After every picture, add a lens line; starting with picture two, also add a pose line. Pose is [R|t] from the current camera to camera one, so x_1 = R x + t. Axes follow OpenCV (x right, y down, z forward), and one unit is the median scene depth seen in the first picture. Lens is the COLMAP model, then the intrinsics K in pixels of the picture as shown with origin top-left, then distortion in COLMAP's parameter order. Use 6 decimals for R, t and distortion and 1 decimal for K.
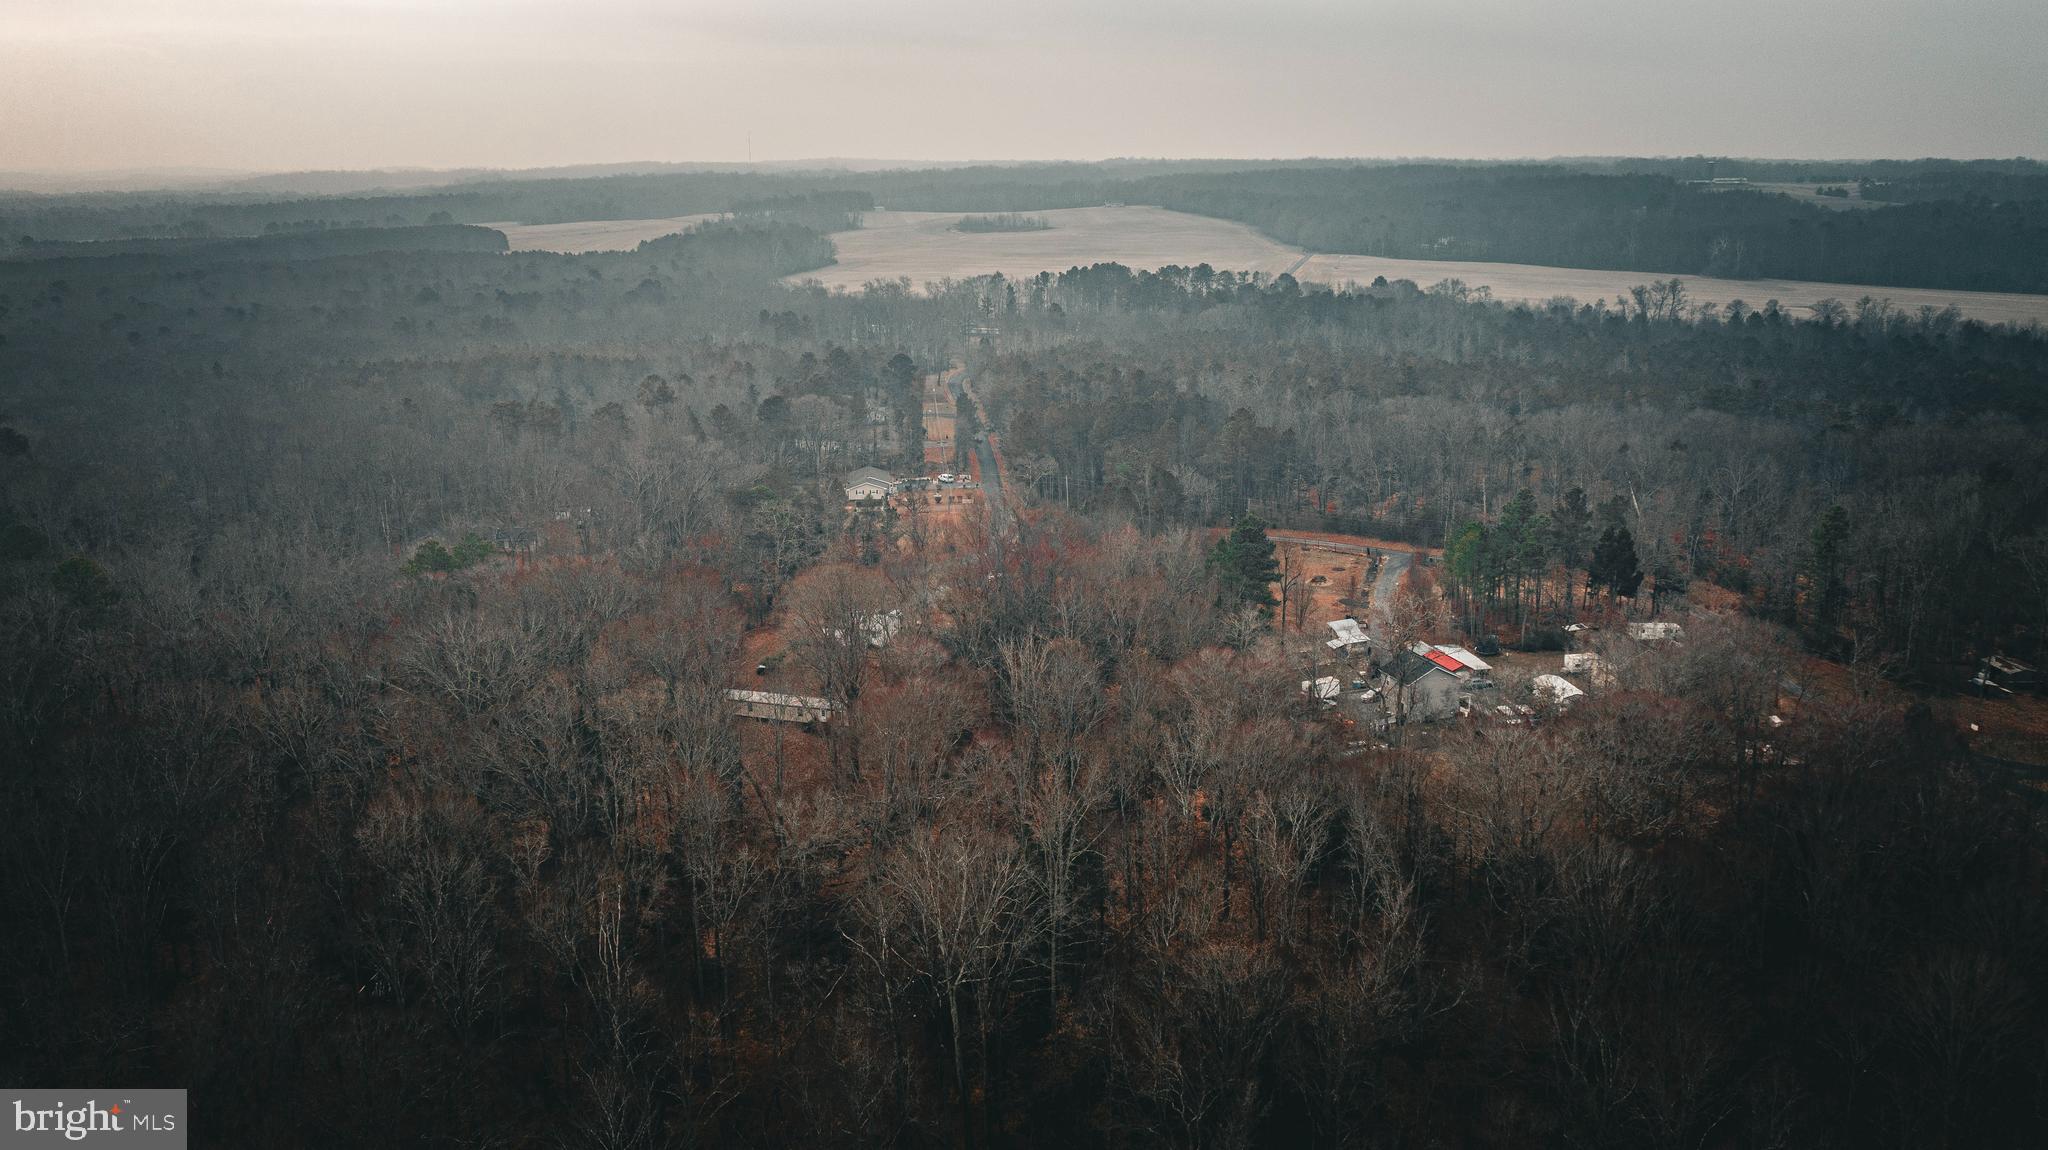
lens RADIAL K [[1599.7, 0, 1026.5], [0, 1599.7, 578.2], [0, 0, 1]] dist [-0.014445, -0.007201]
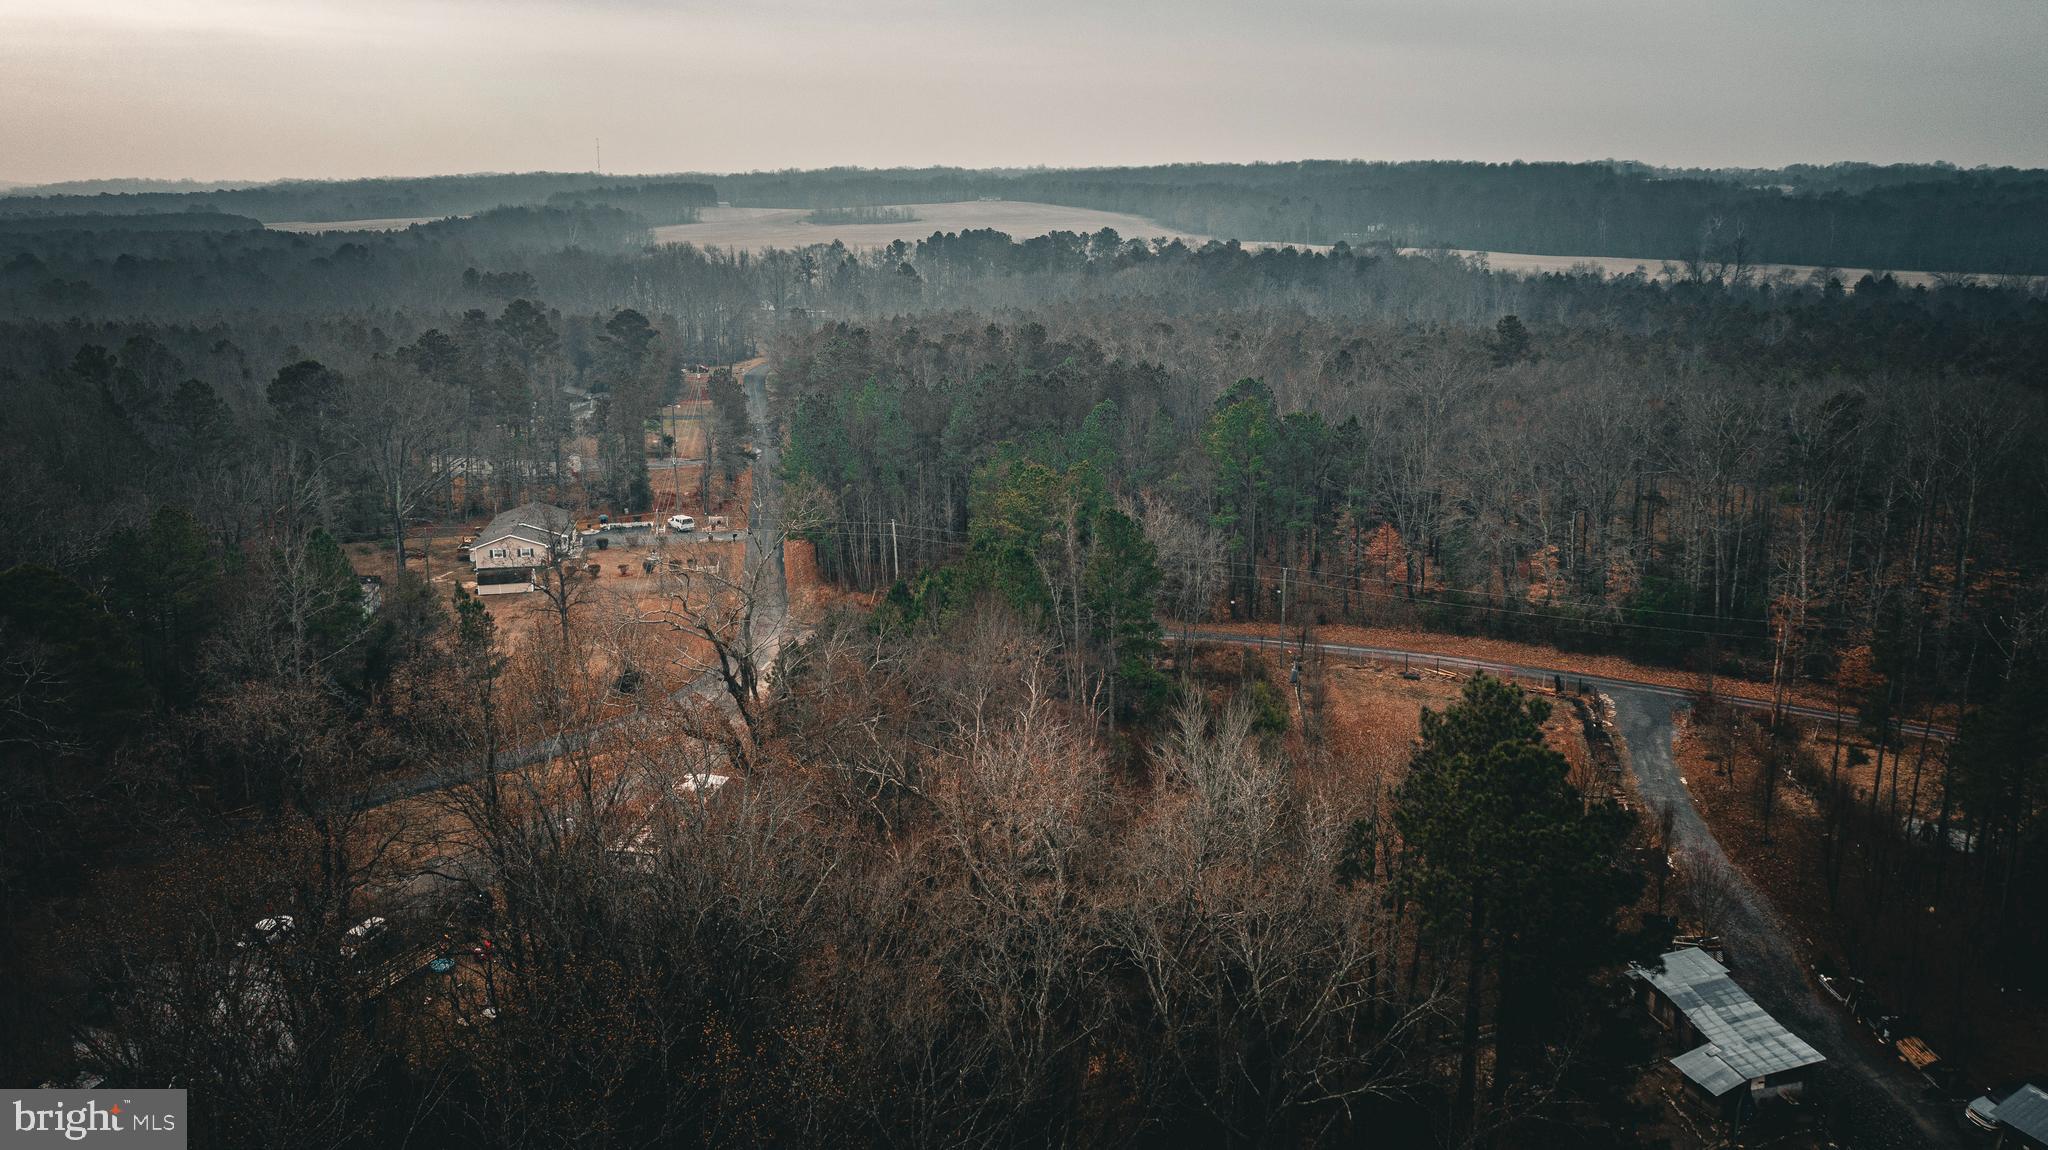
lens RADIAL K [[1599.7, 0, 1012.2], [0, 1599.7, 579.1], [0, 0, 1]] dist [-0.014445, -0.007201]
pose [[0.997787, -0.013388, 0.065126, 0.013900], [0.014475, 0.999763, -0.016254, -0.018047], [-0.064893, 0.017161, 0.997745, 0.246876]]
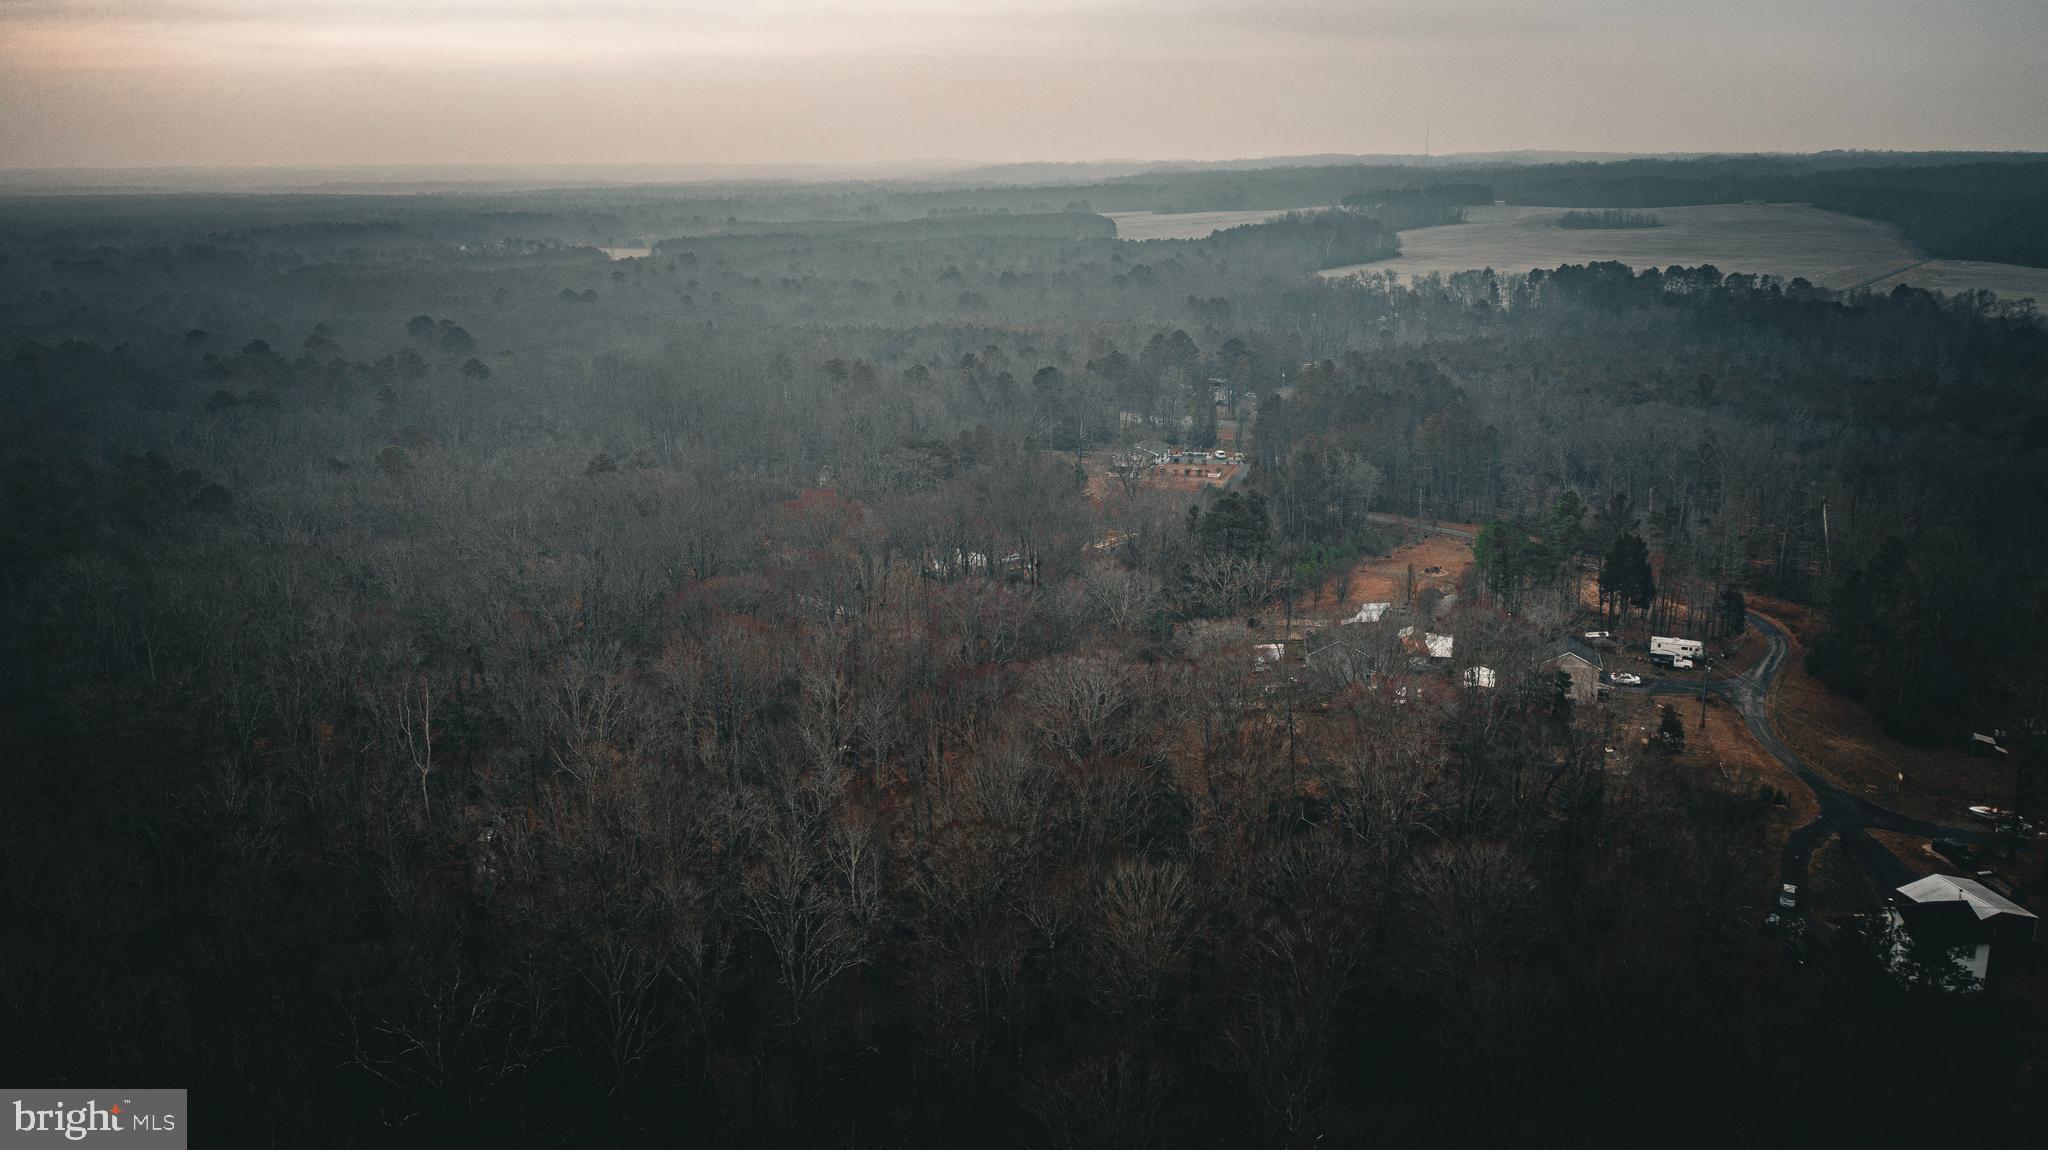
lens RADIAL K [[1599.7, 0, 1021.5], [0, 1599.7, 569.3], [0, 0, 1]] dist [-0.014445, -0.007201]
pose [[0.904071, 0.104195, -0.414486, 0.152916], [-0.104362, 0.994289, 0.022314, 0.002204], [0.414444, 0.023083, 0.909782, -0.014801]]
